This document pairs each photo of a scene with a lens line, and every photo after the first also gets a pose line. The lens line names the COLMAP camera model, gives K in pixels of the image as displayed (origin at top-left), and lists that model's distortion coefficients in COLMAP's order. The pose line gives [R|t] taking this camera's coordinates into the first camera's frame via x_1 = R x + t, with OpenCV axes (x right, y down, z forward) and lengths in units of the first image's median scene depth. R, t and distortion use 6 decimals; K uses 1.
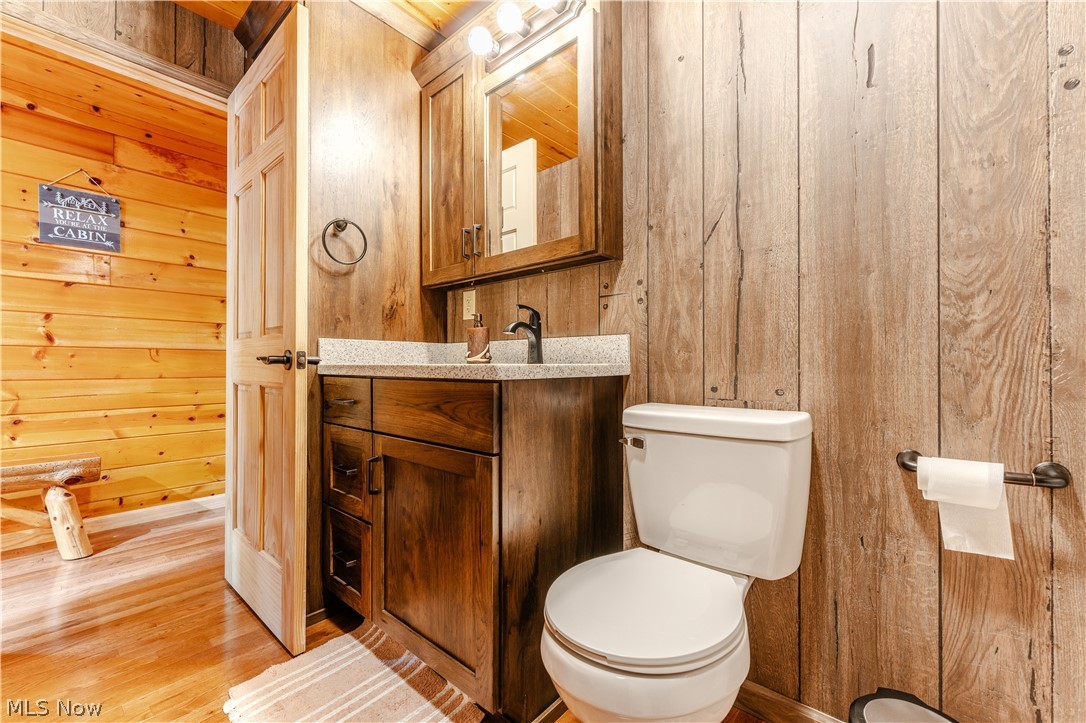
lens RADIAL K [[435.0, 0, 543.0], [0, 435.0, 361.5], [0, 0, 1]] dist [0.001056, -0.000061]
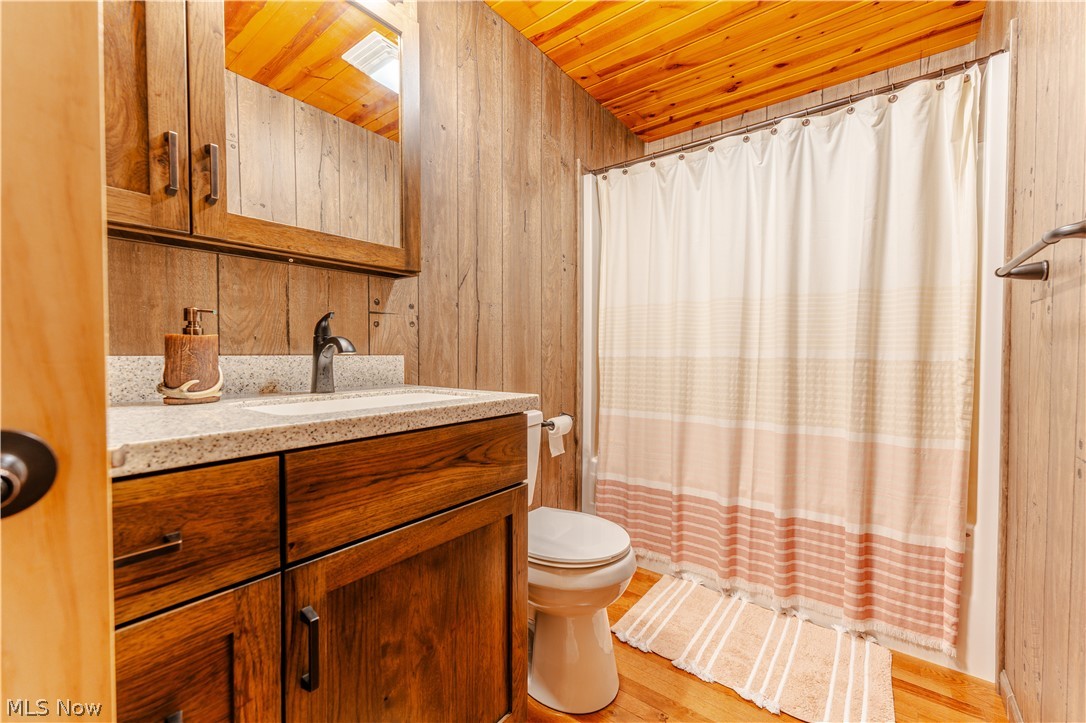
lens RADIAL K [[435.0, 0, 543.0], [0, 435.0, 361.5], [0, 0, 1]] dist [0.001056, -0.000061]
pose [[-0.047178, -0.016740, 0.998746, -0.904854], [-0.006919, 0.999841, 0.016431, -0.072870], [-0.998863, -0.006135, -0.047286, 0.779808]]
